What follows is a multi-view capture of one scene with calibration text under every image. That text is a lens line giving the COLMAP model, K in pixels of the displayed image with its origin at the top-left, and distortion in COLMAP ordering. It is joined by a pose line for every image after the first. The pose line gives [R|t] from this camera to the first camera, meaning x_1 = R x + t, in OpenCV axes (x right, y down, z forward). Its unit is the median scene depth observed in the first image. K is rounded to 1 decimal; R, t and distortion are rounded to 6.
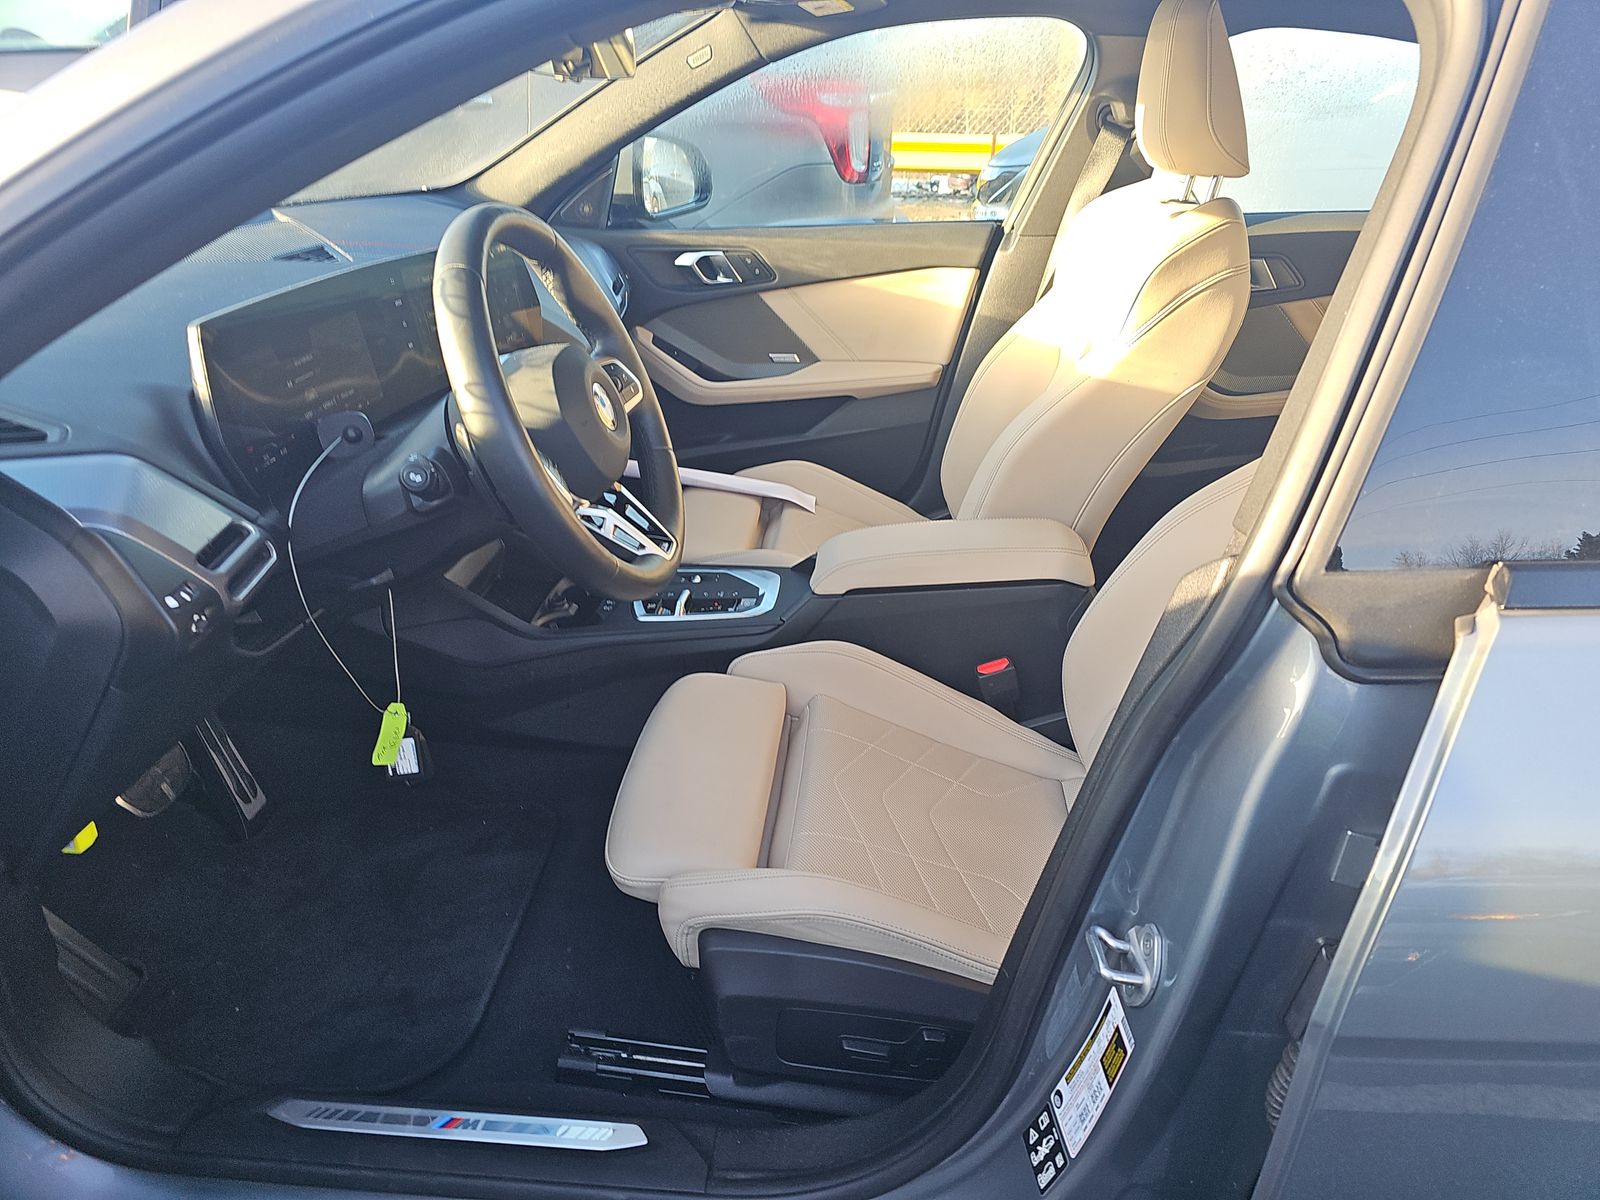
lens RADIAL K [[1047.4, 0, 829.0], [0, 1047.4, 603.9], [0, 0, 1]] dist [0.044590, 0.000033]
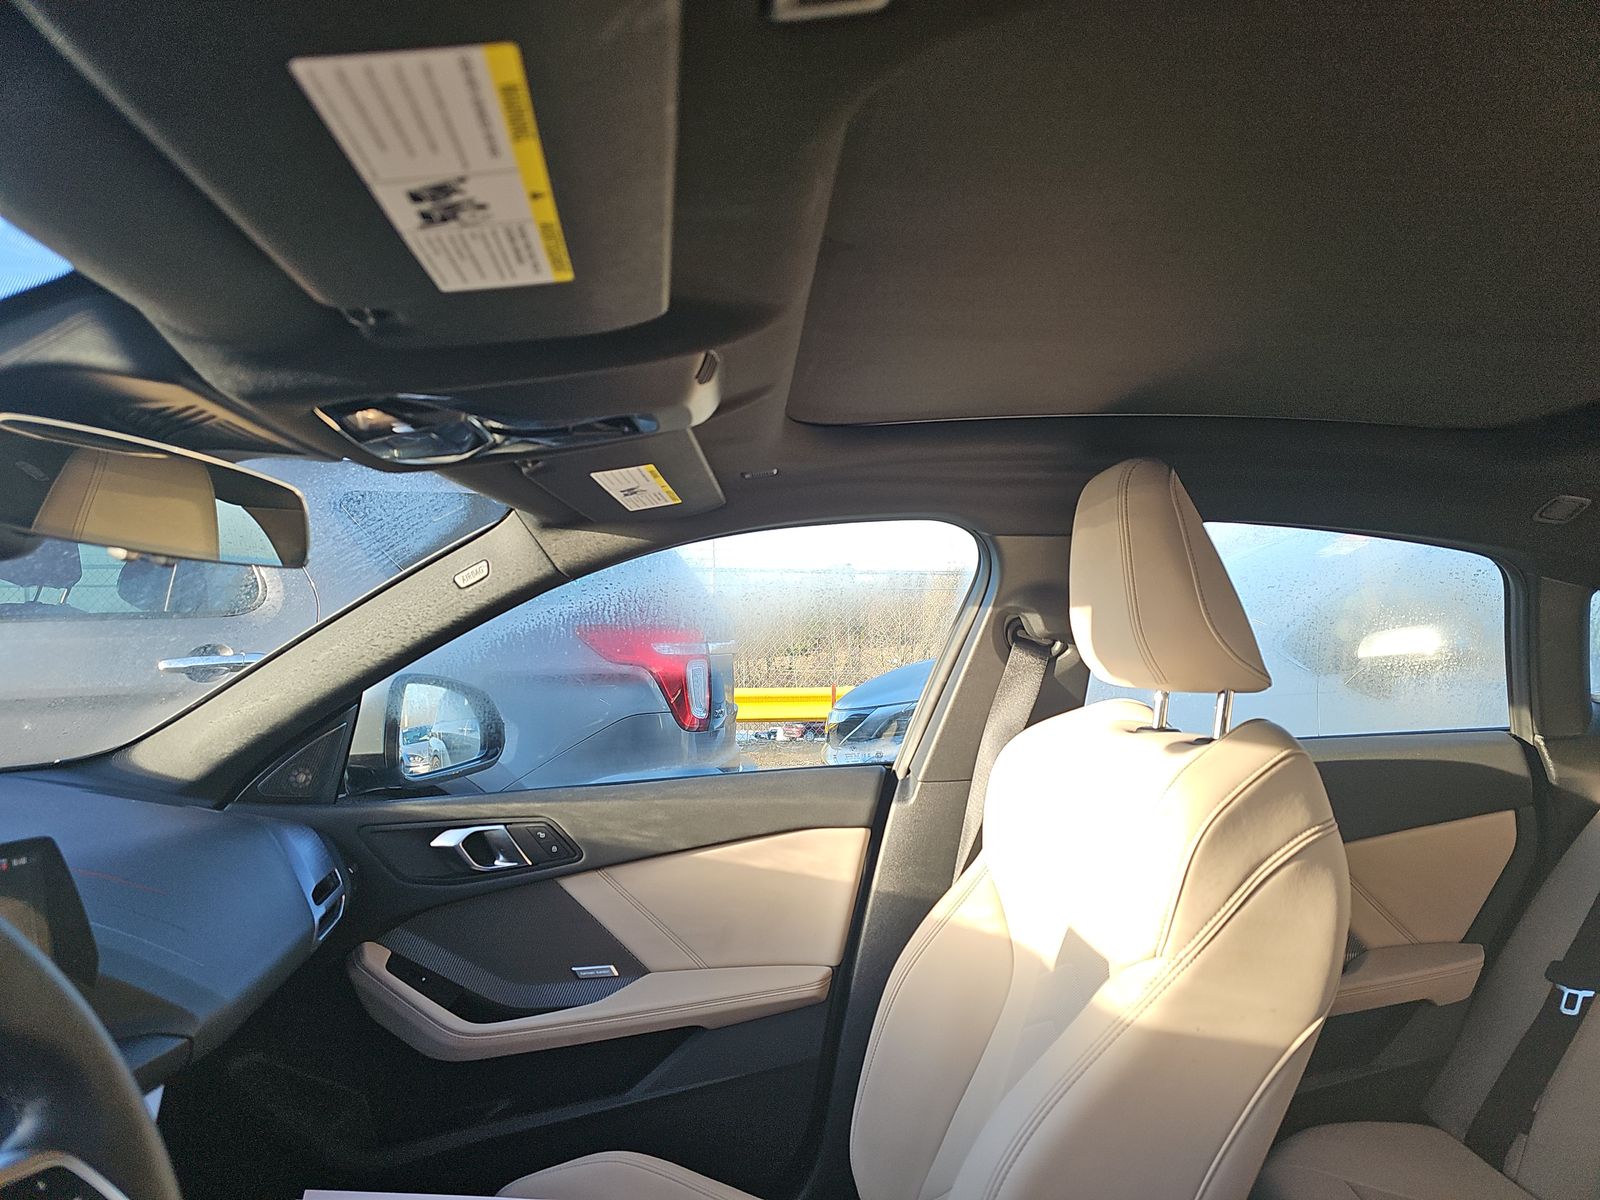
lens RADIAL K [[1083.4, 0, 800.0], [0, 1083.4, 600.0], [0, 0, 1]] dist [0.067122, -0.058653]
pose [[0.992352, -0.028172, 0.120184, 0.010123], [0.082533, 0.875419, -0.476266, -0.104716], [-0.091794, 0.482542, 0.871049, 0.282911]]
